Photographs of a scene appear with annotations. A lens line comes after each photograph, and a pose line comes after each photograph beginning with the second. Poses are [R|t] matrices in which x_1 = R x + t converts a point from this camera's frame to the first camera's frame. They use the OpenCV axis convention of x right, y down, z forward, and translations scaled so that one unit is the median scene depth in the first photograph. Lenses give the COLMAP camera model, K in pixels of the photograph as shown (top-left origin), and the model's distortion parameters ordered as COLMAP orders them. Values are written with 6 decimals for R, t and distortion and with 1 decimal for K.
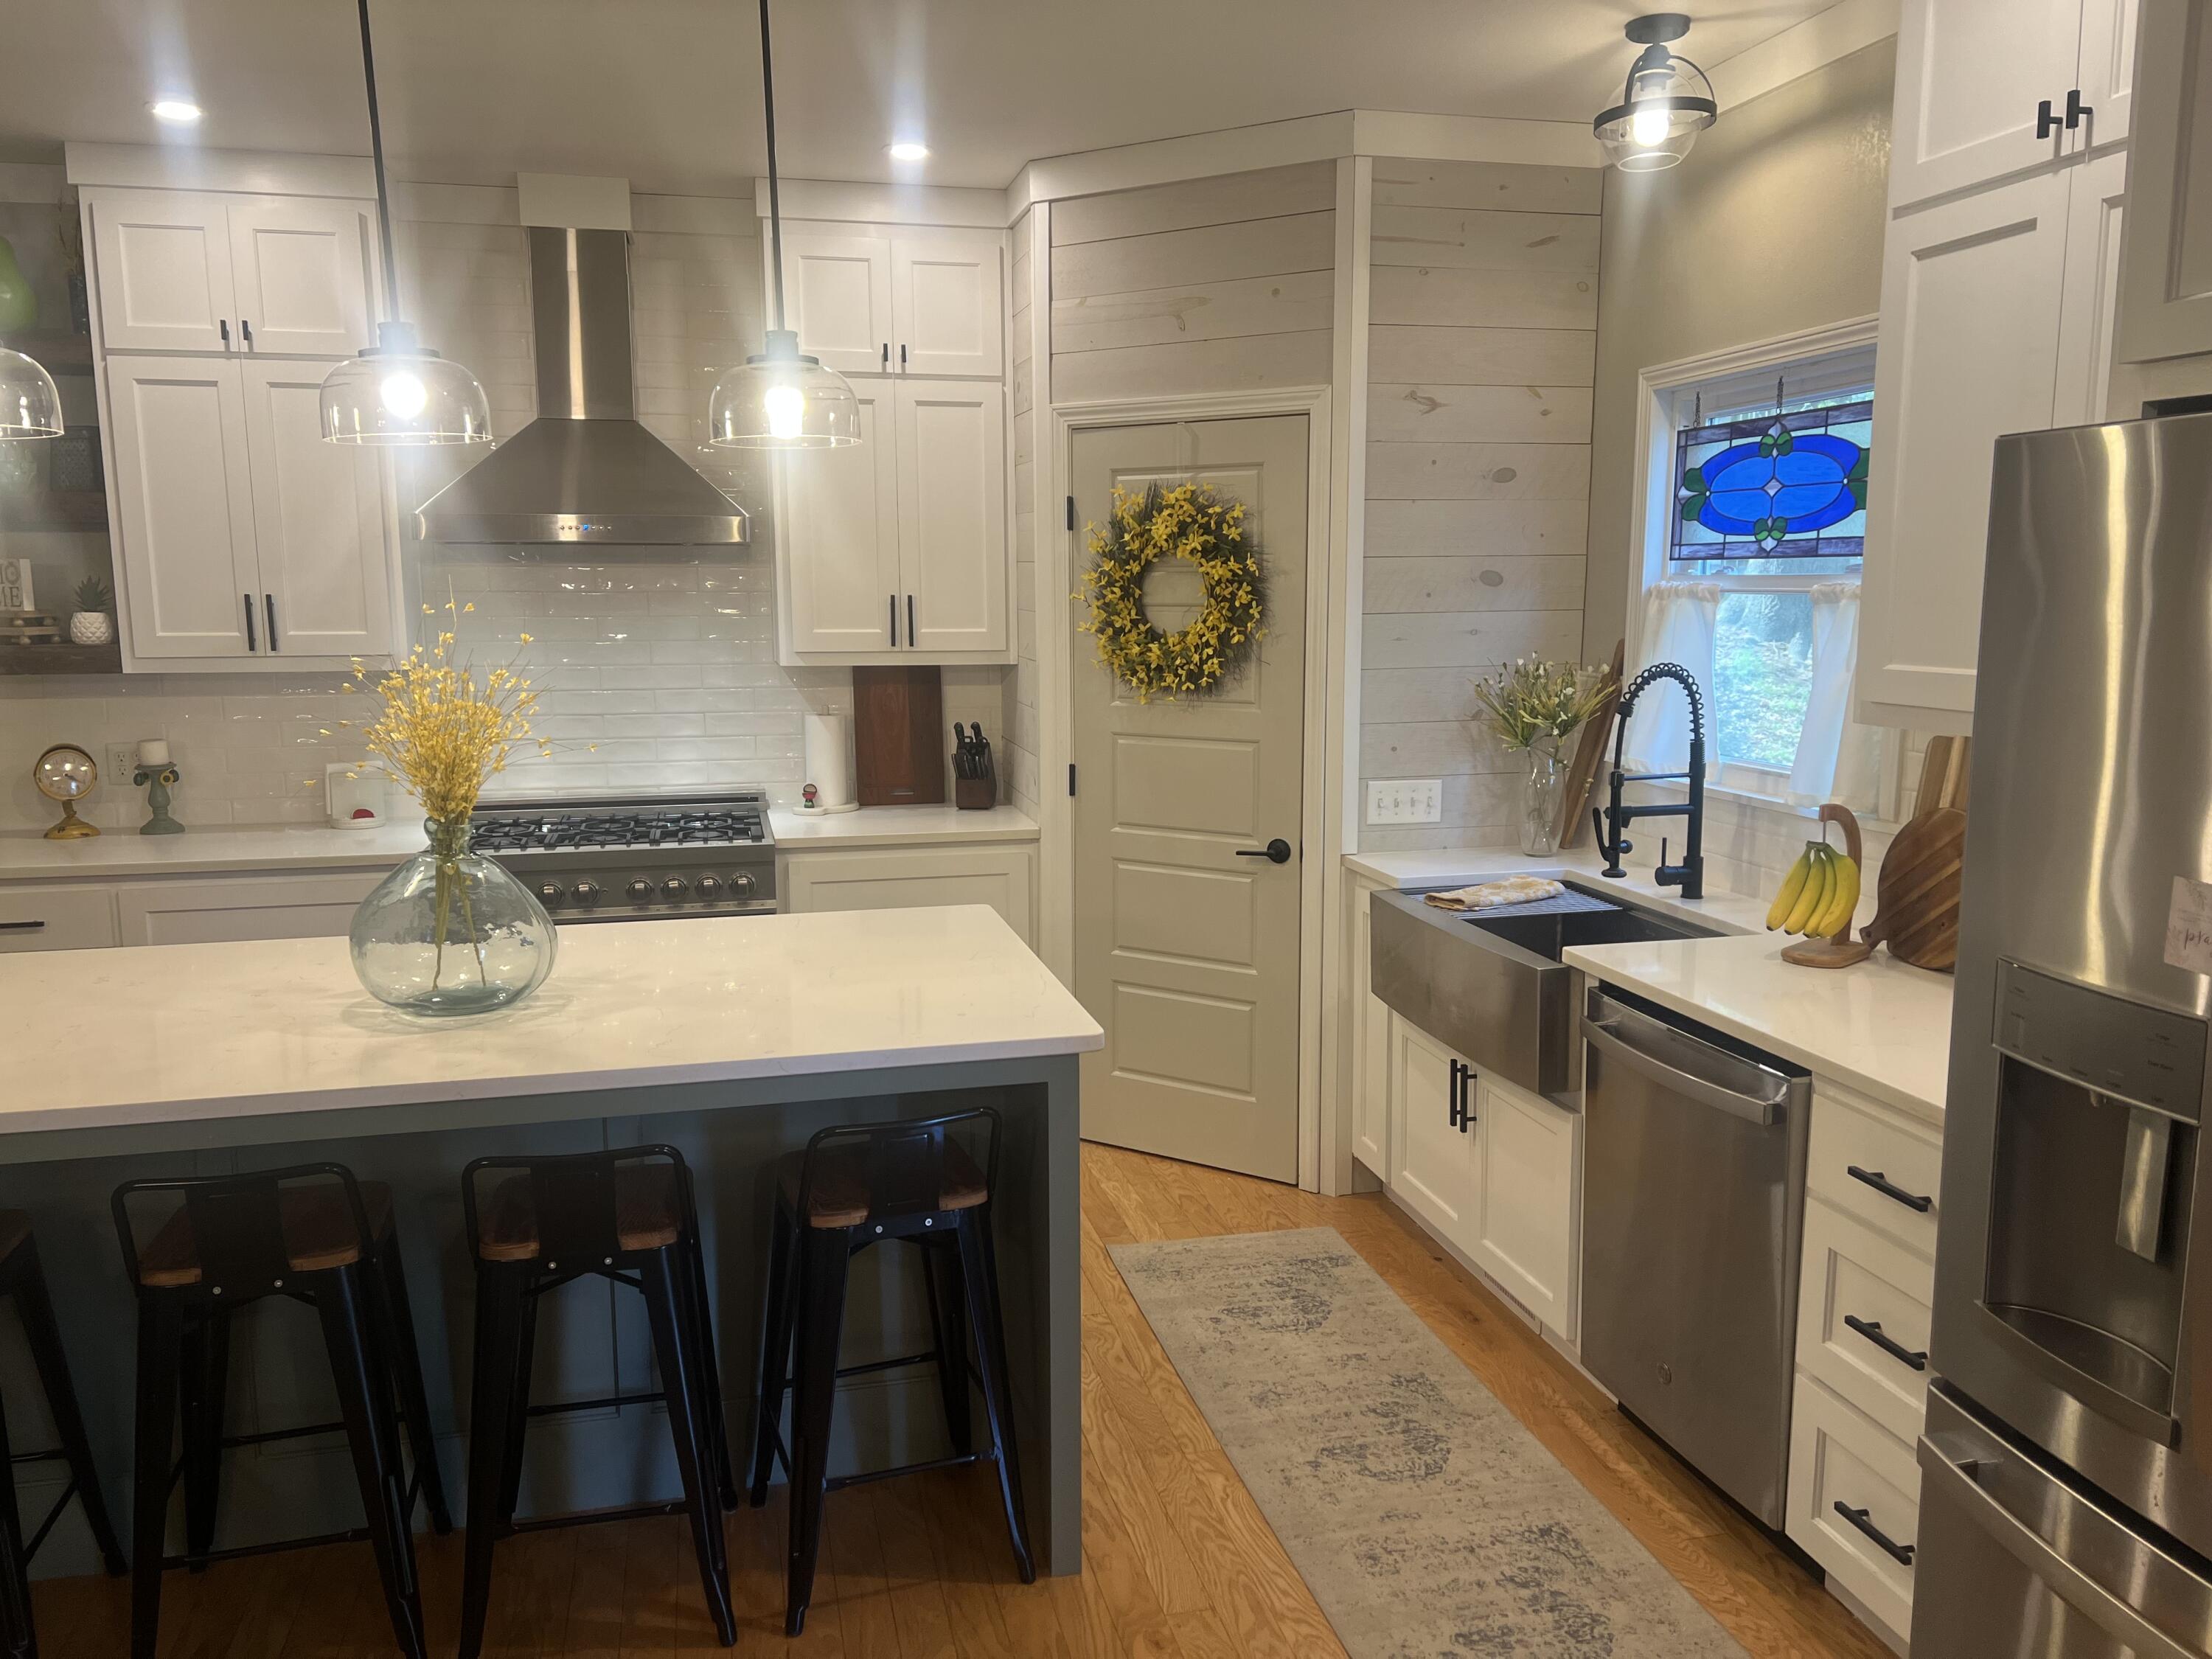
lens RADIAL K [[1652.2, 0, 1107.4], [0, 1652.2, 830.5], [0, 0, 1]] dist [0.006394, 0.000109]
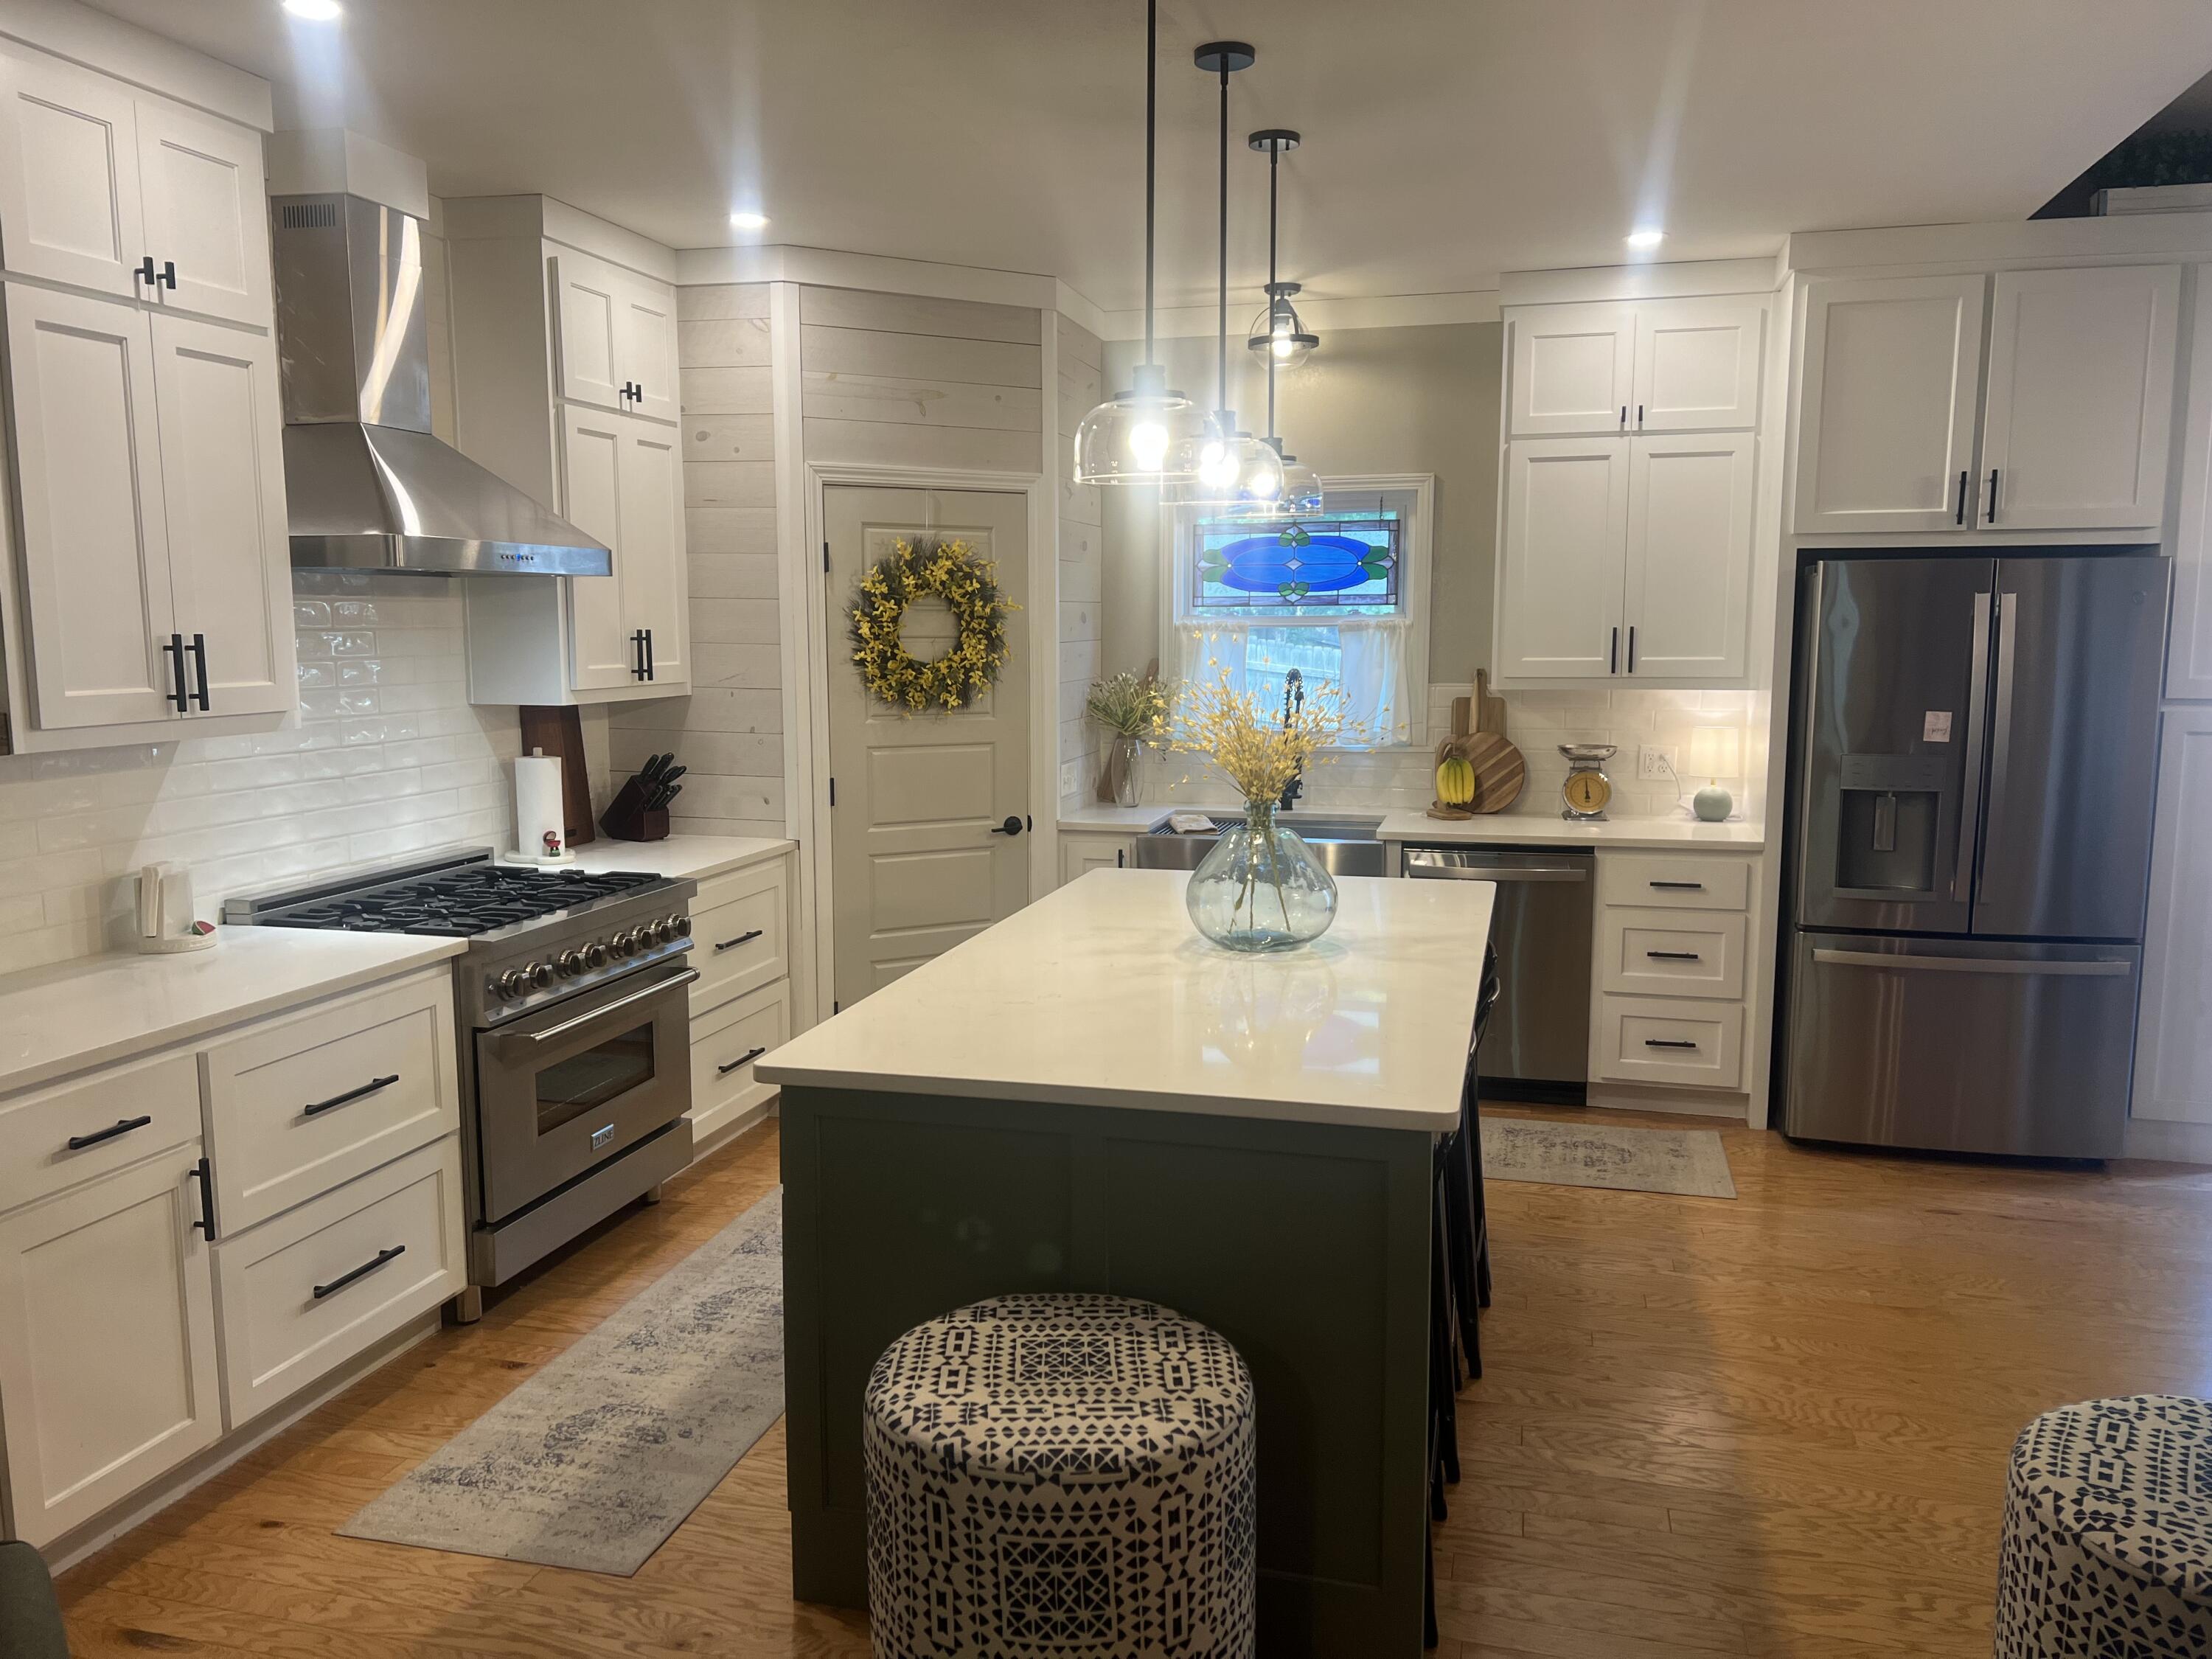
lens RADIAL K [[1652.2, 0, 1106.0], [0, 1652.2, 832.4], [0, 0, 1]] dist [0.006394, 0.000109]
pose [[0.475076, -0.101976, 0.874016, -0.999889], [0.134750, 0.989978, 0.042262, -0.027310], [-0.869566, 0.097696, 0.484056, 0.312032]]
